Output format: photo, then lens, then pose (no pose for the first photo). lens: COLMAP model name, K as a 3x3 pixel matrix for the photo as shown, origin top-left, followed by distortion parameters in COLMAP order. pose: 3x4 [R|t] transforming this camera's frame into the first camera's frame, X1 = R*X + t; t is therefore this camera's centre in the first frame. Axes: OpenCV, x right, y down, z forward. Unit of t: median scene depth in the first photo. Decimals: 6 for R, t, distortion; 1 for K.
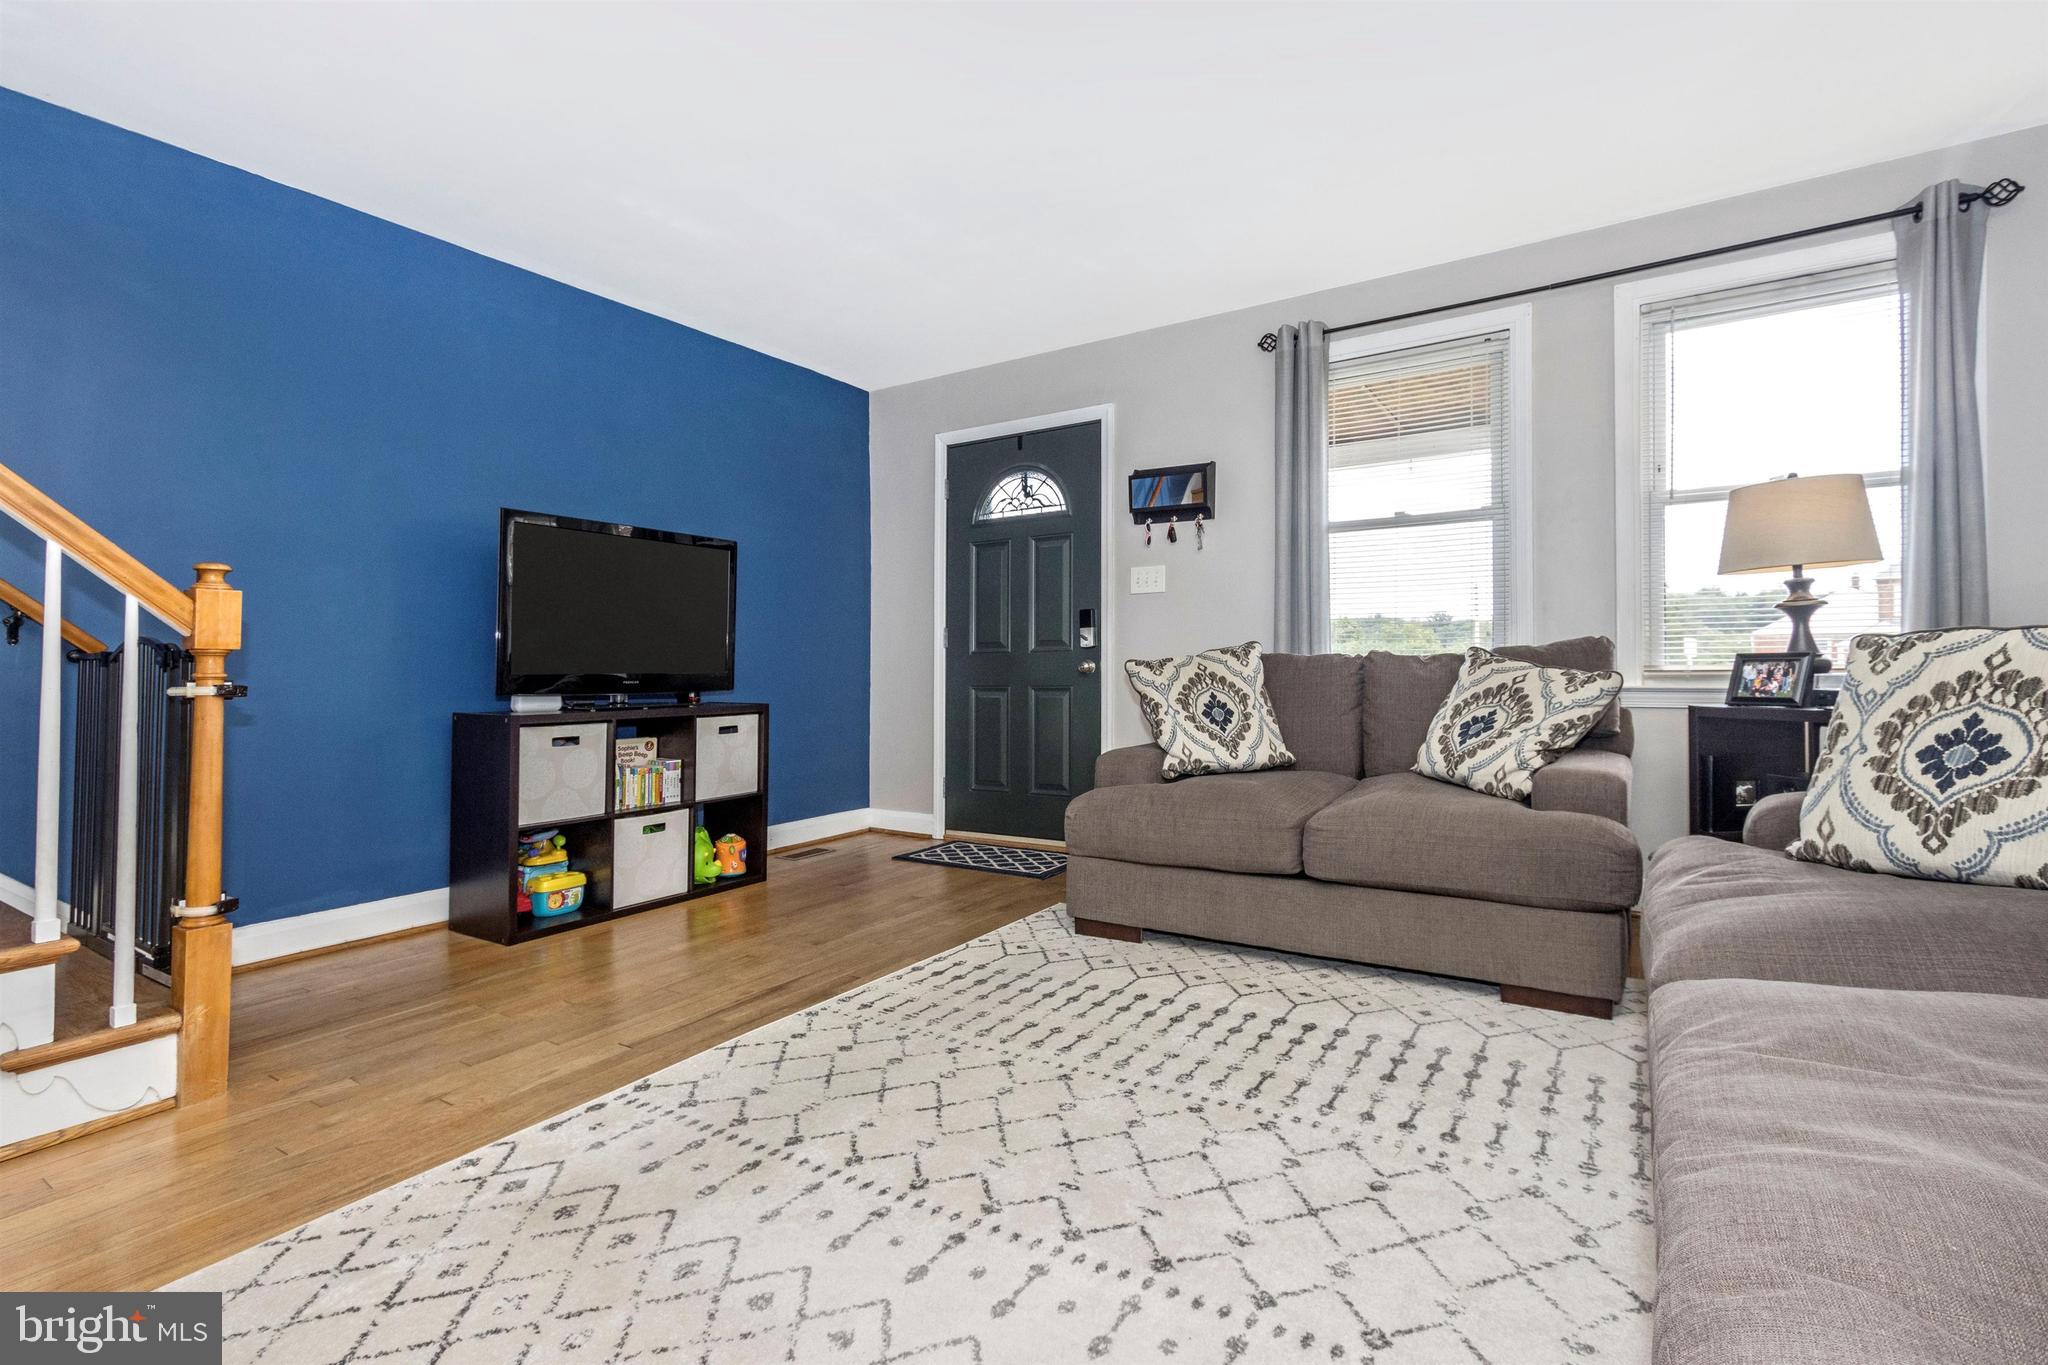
lens RADIAL K [[957.9, 0, 1019.0], [0, 957.9, 663.4], [0, 0, 1]] dist [0.010405, -0.004898]
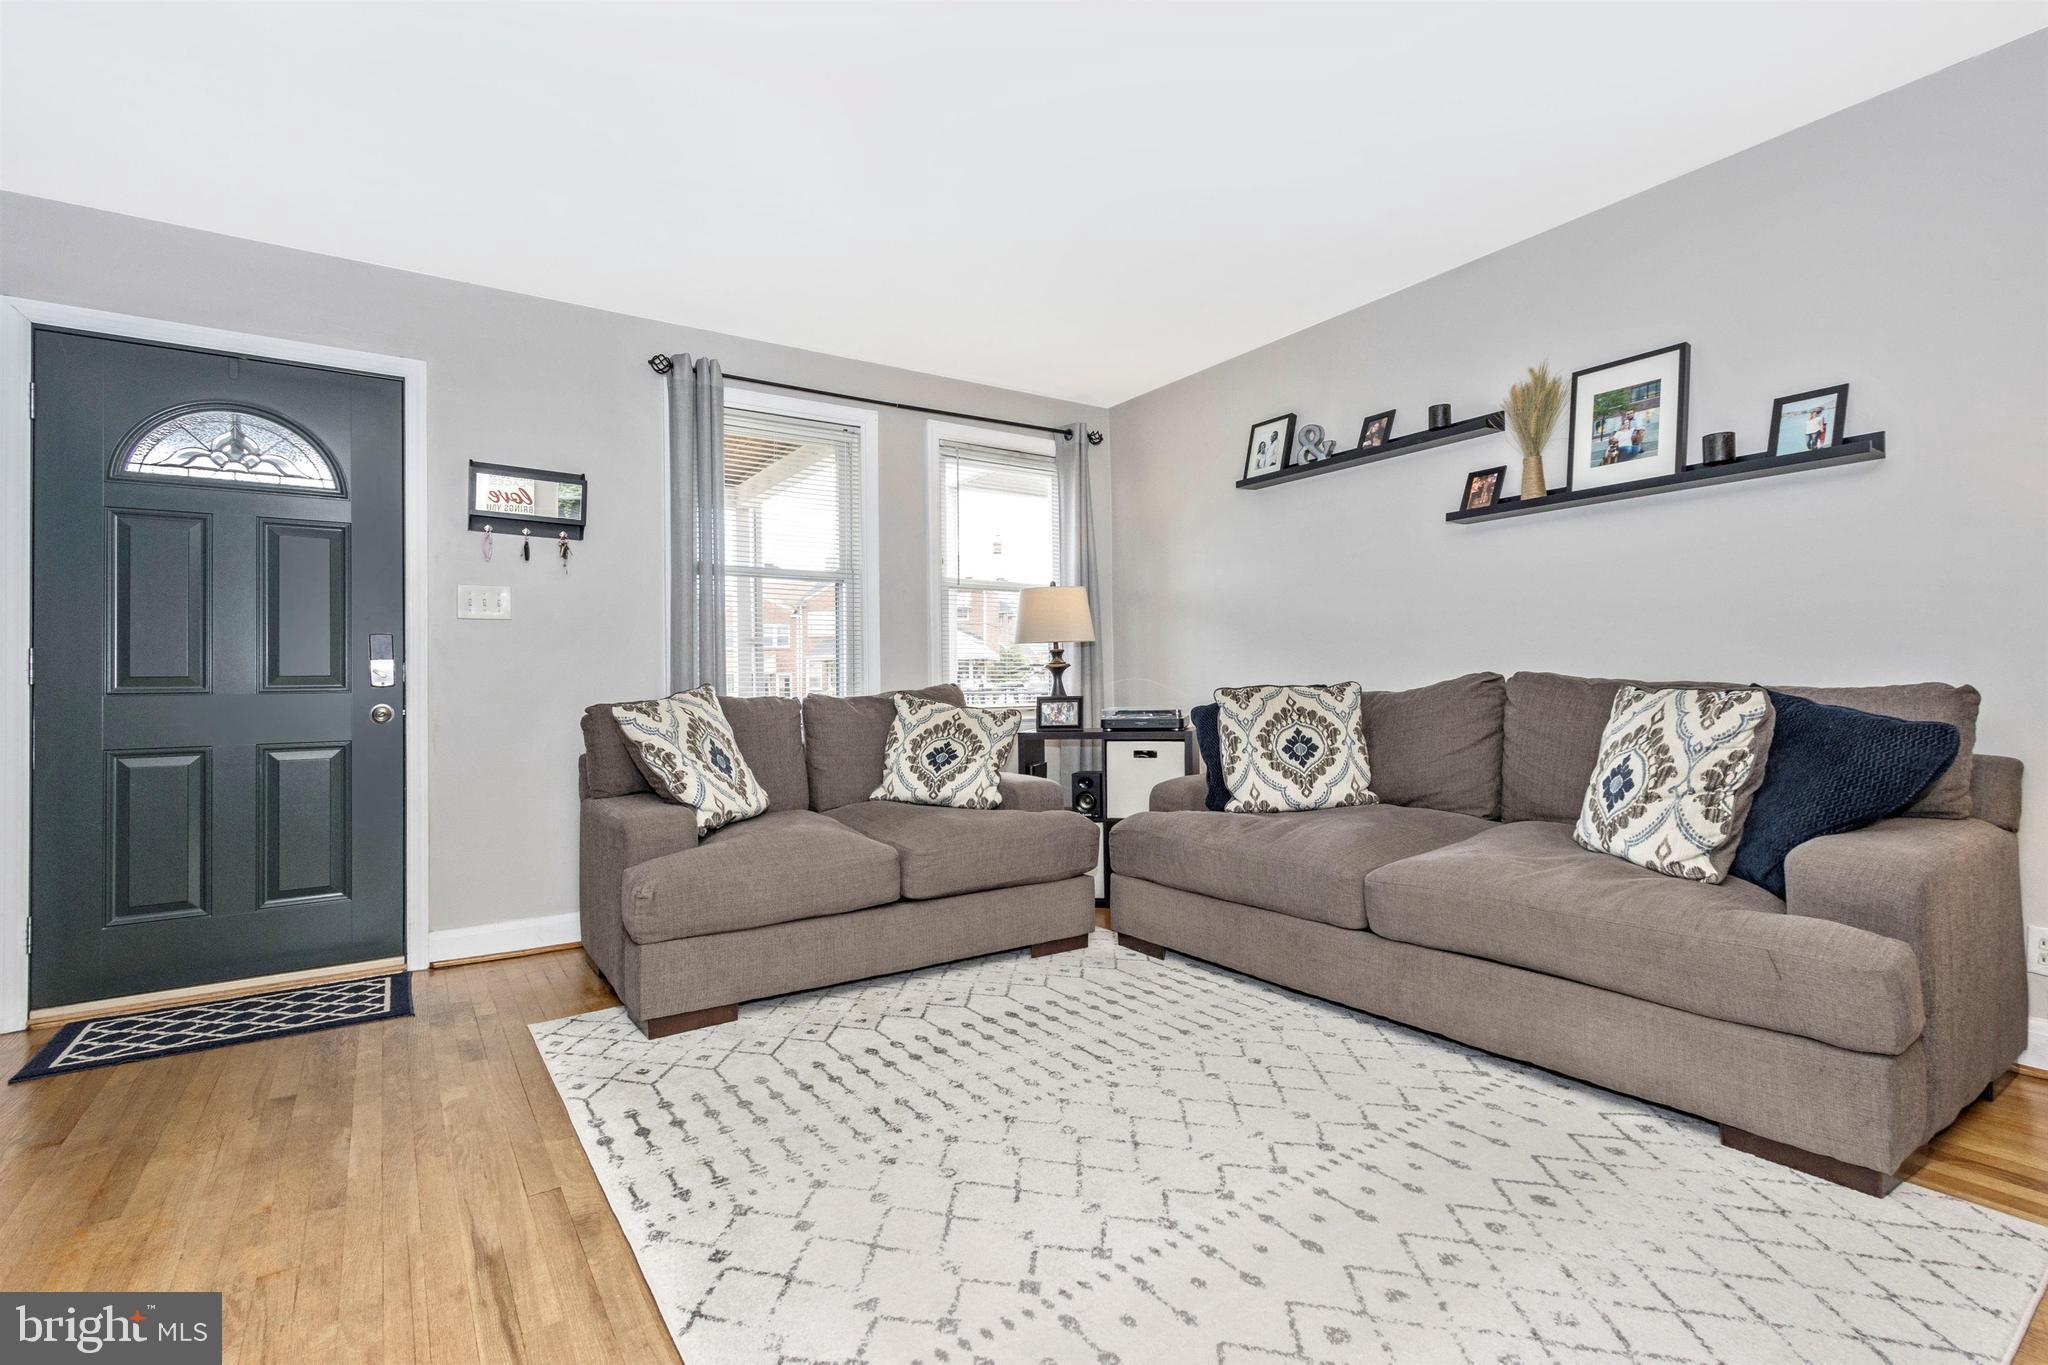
lens RADIAL K [[957.9, 0, 1024.6], [0, 957.9, 694.7], [0, 0, 1]] dist [0.010405, -0.004898]
pose [[0.382932, 0.000126, 0.923776, -0.678946], [0.006092, 0.999978, -0.002662, -0.010373], [-0.923756, 0.006647, 0.382923, 0.458622]]
